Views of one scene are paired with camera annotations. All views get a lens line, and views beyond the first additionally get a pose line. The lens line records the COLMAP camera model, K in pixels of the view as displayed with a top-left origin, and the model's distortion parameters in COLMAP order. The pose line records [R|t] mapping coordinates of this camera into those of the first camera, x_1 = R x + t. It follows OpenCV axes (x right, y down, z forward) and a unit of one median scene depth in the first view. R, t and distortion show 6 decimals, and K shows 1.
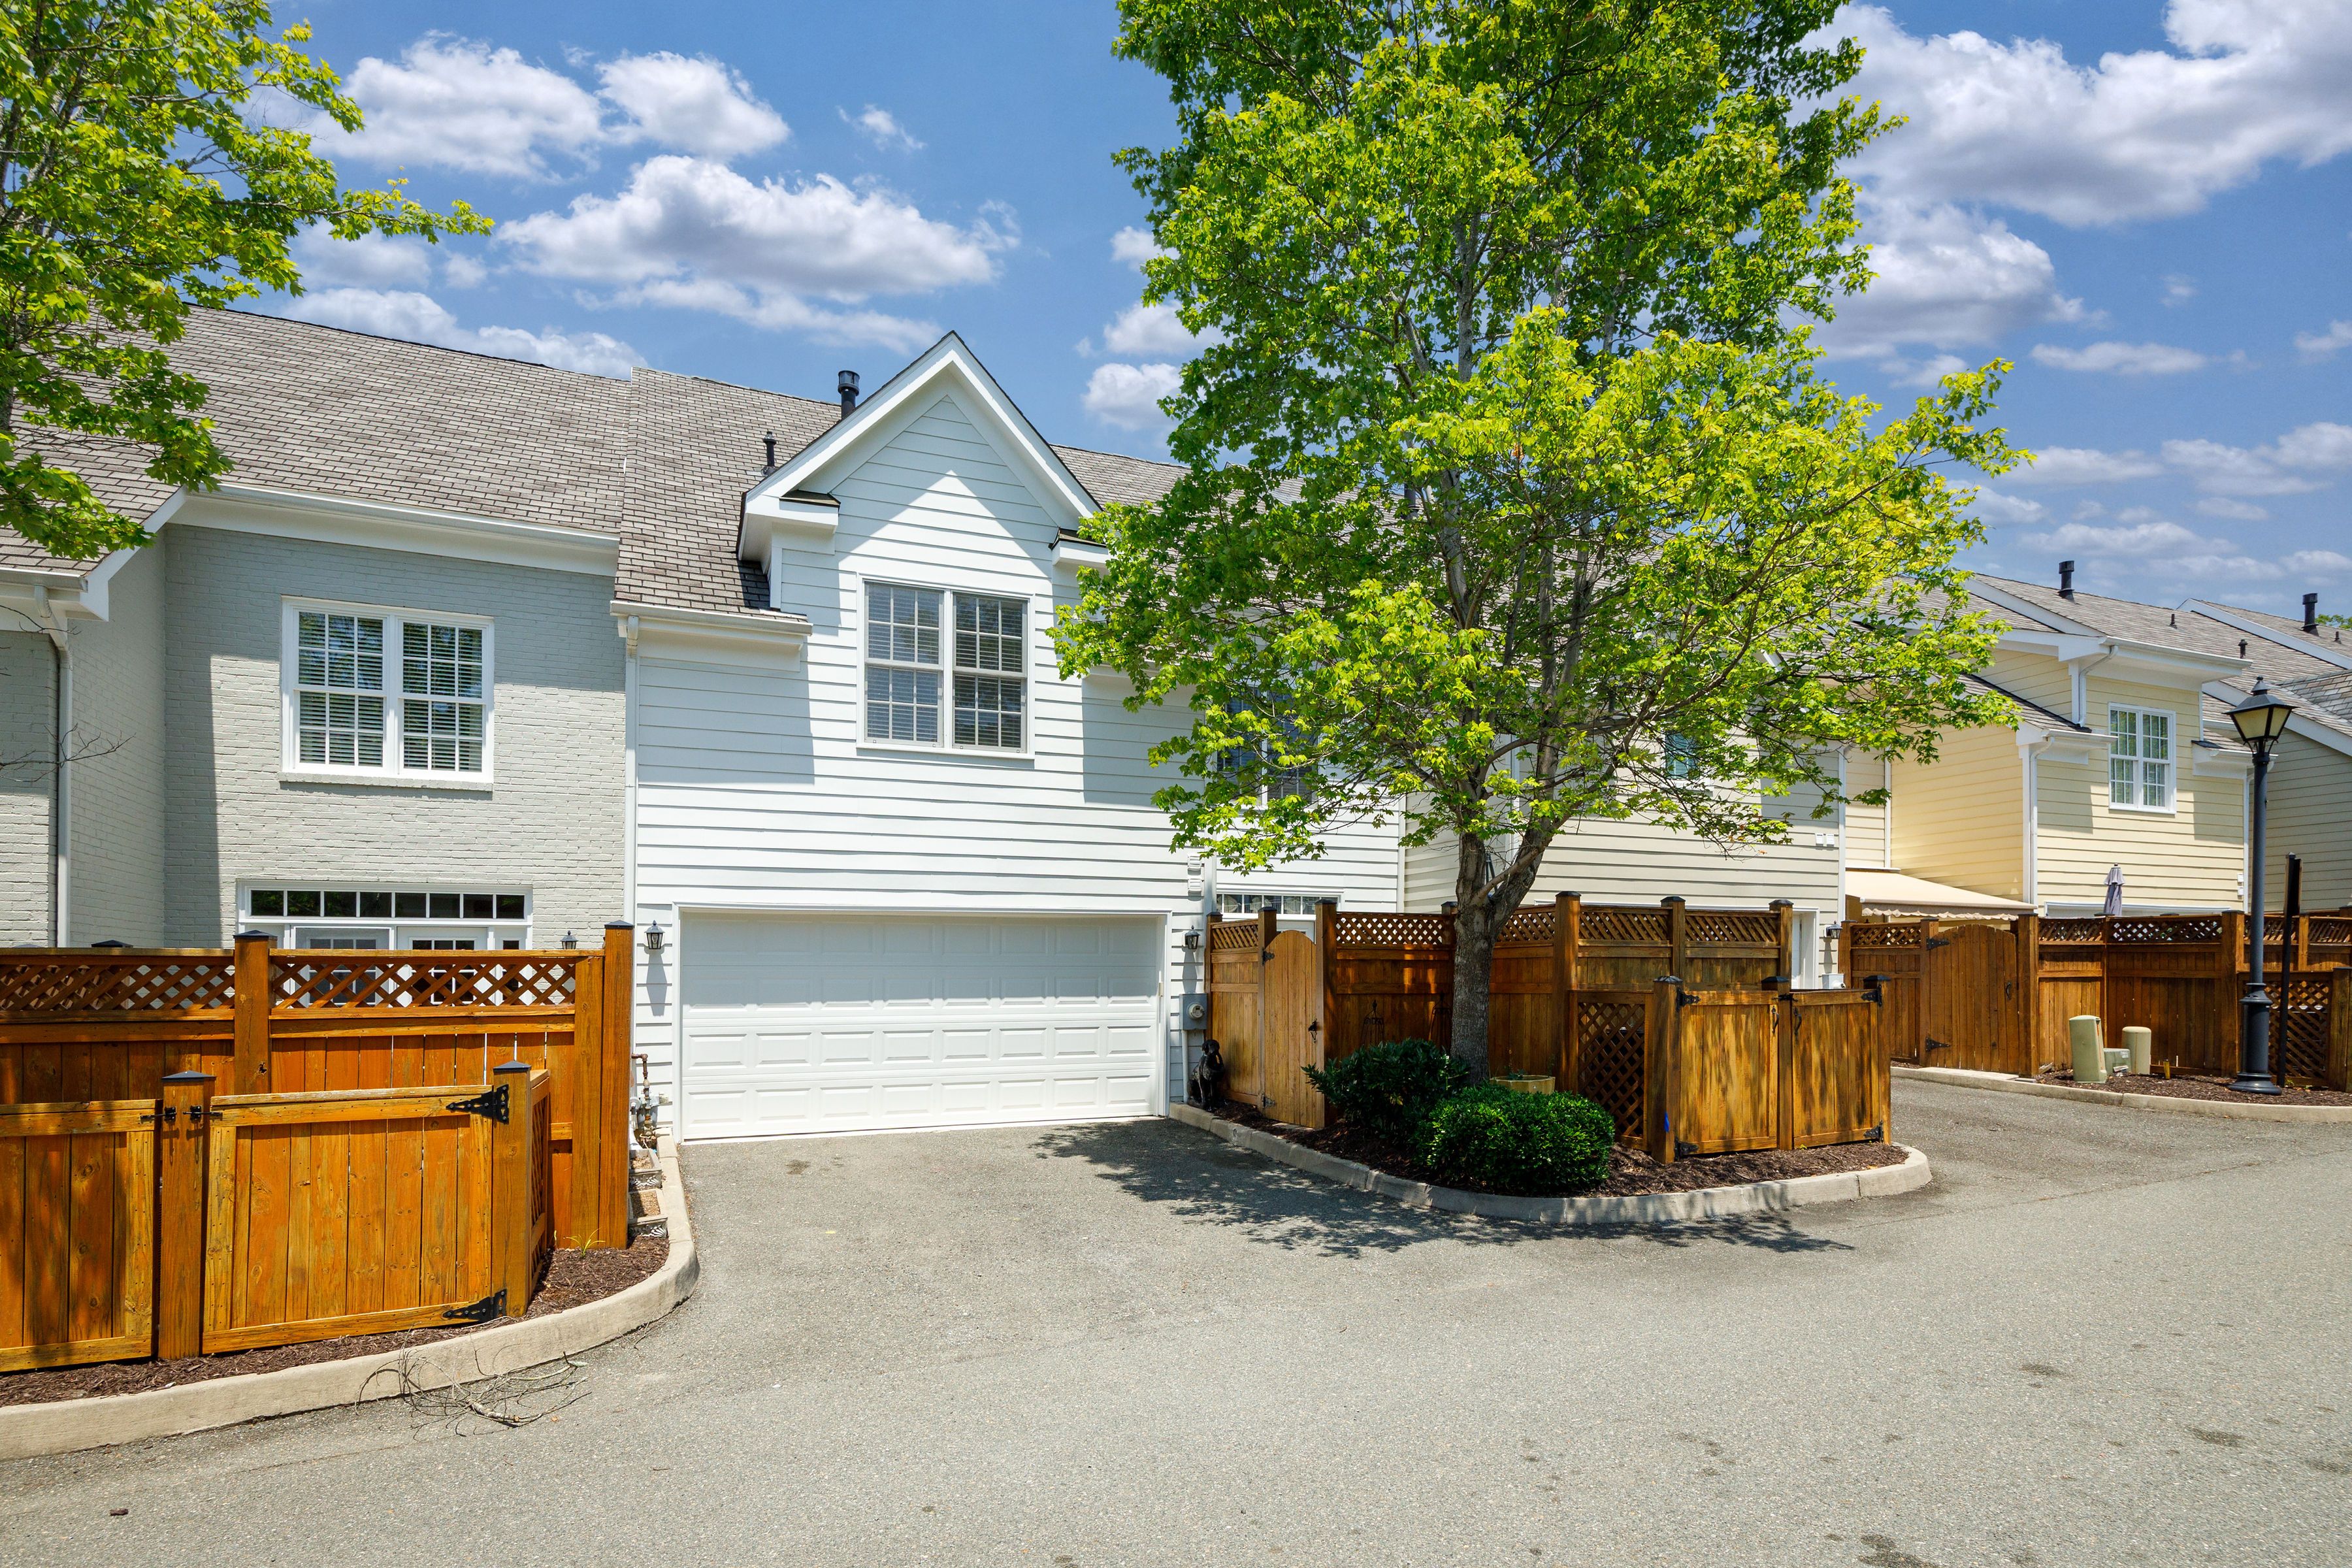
lens RADIAL K [[1039.8, 0, 1175.3], [0, 1039.8, 911.4], [0, 0, 1]] dist [0.013920, -0.000304]
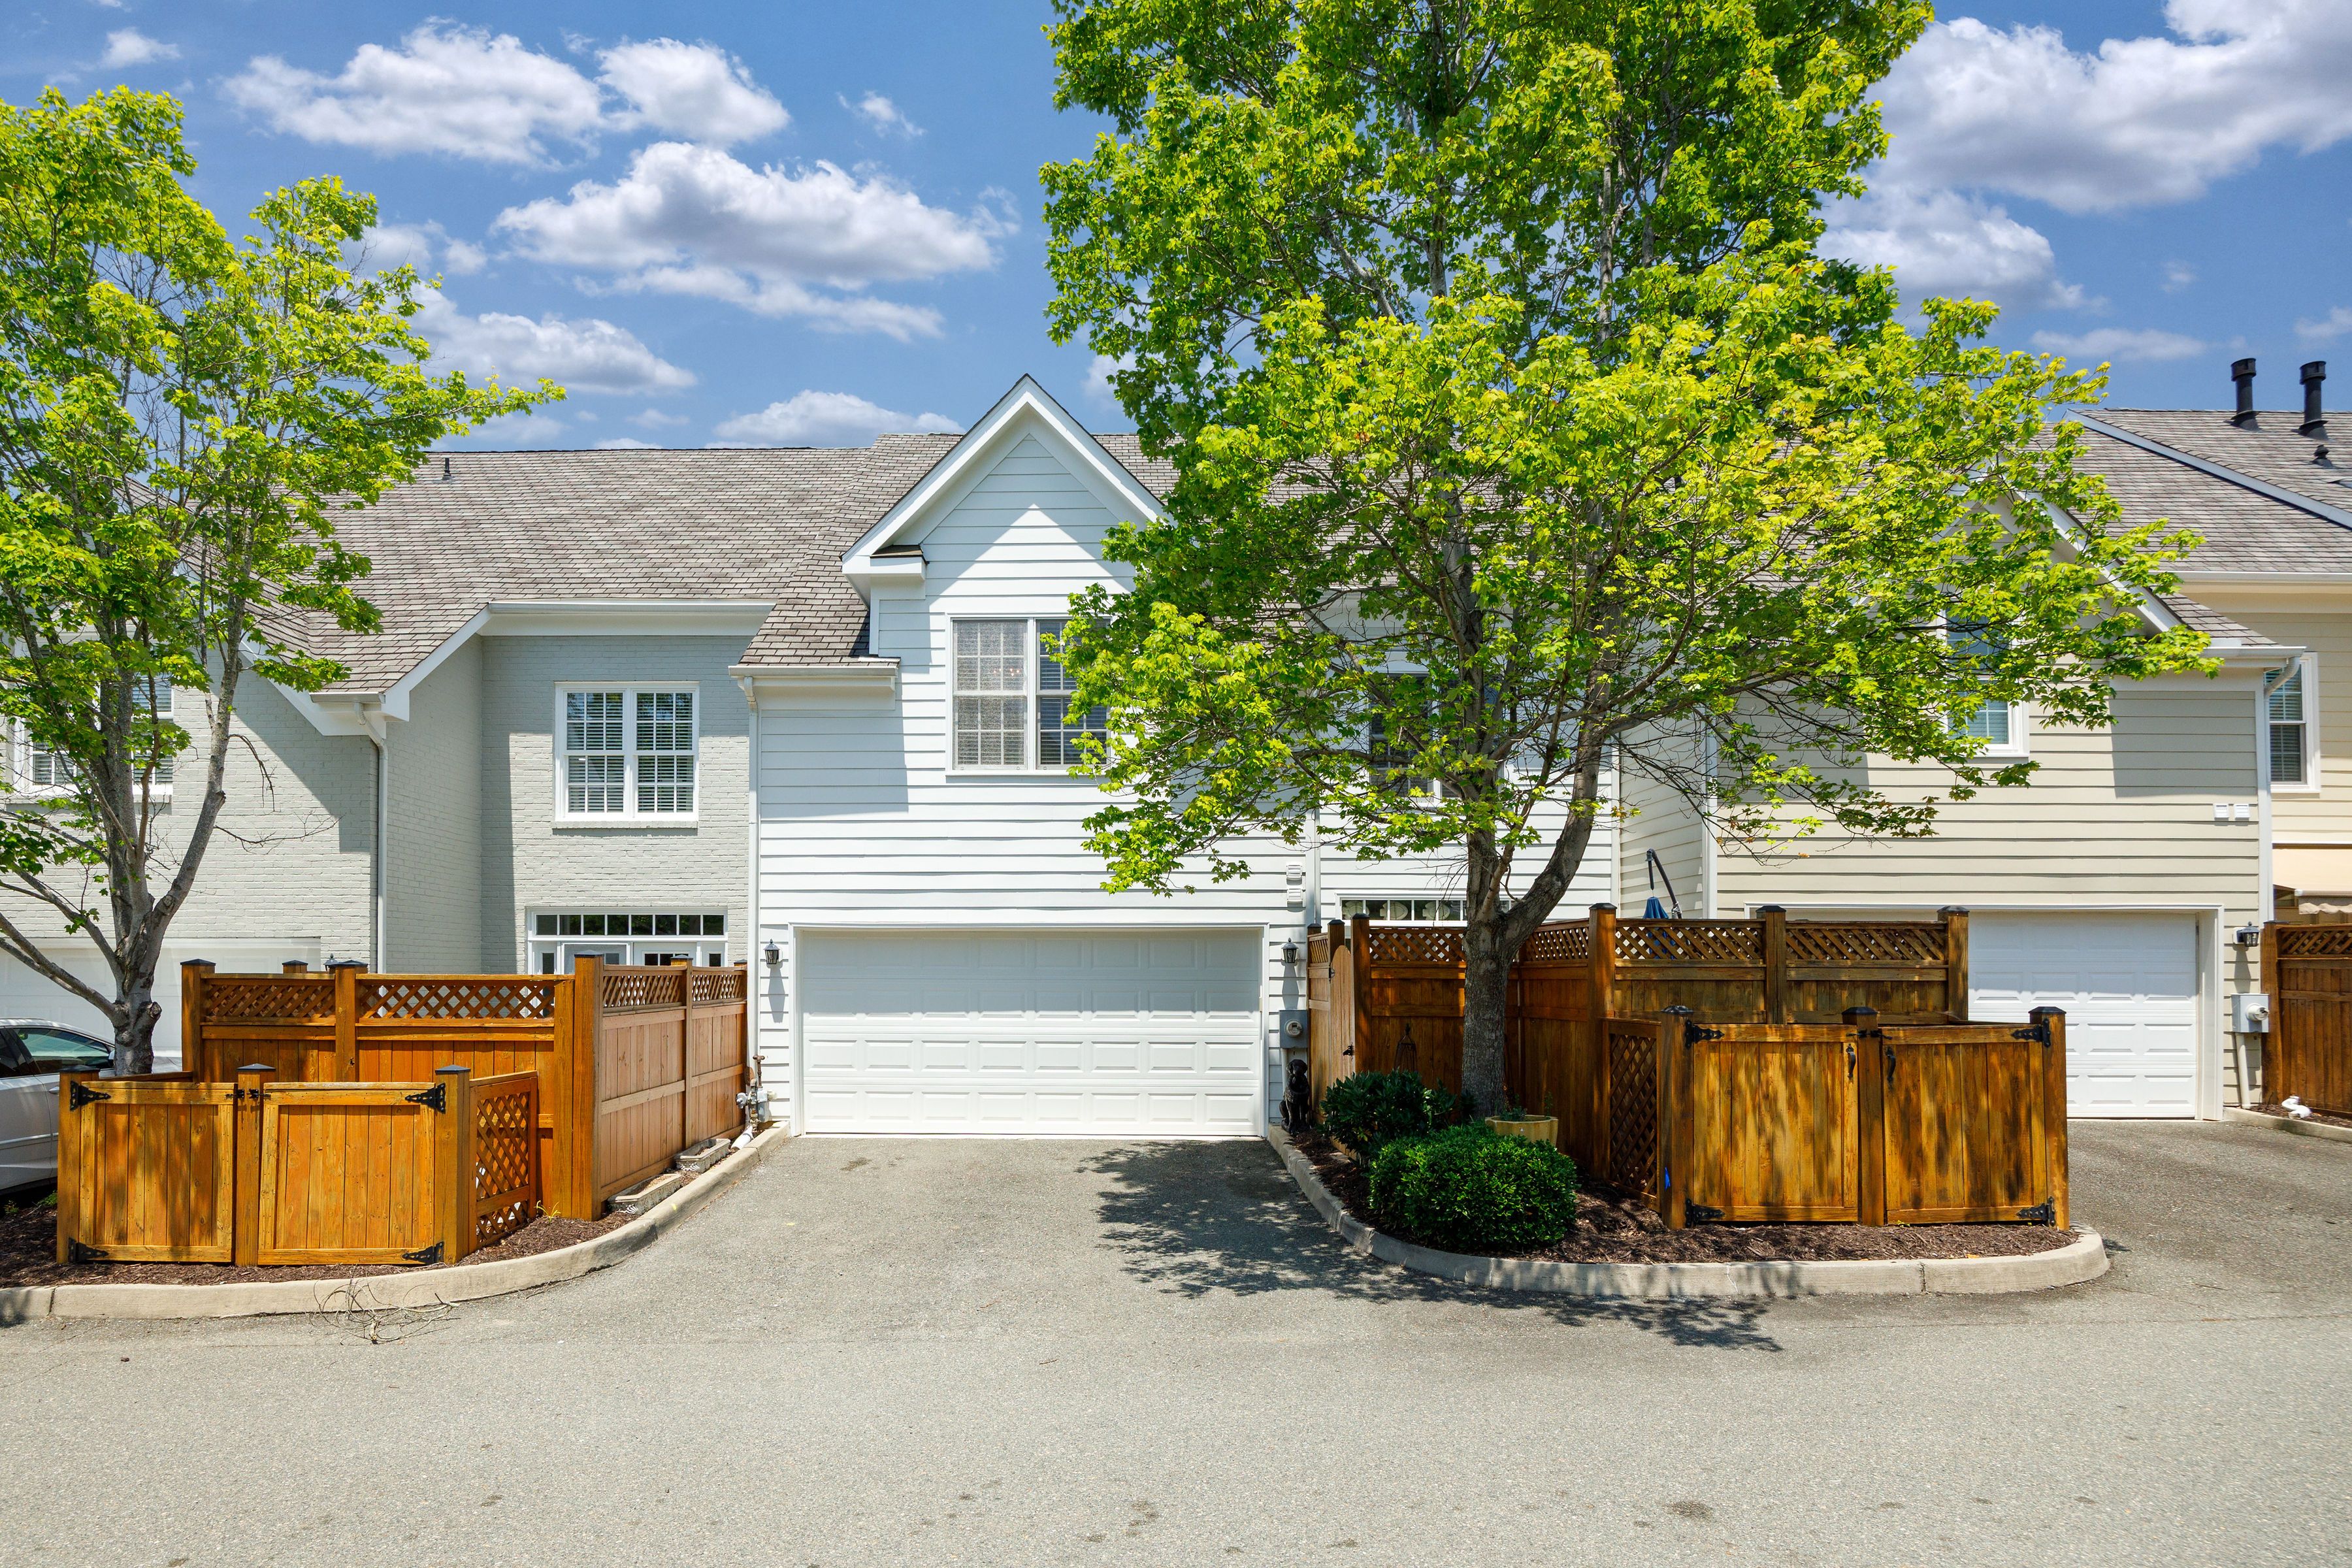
lens RADIAL K [[1107.7, 0, 1176.6], [0, 1107.7, 892.8], [0, 0, 1]] dist [-0.005521, -0.000065]
pose [[0.936327, -0.018050, -0.350666, 0.374811], [0.013874, 0.999800, -0.014417, -0.020044], [0.350856, 0.008634, 0.936390, 0.021170]]
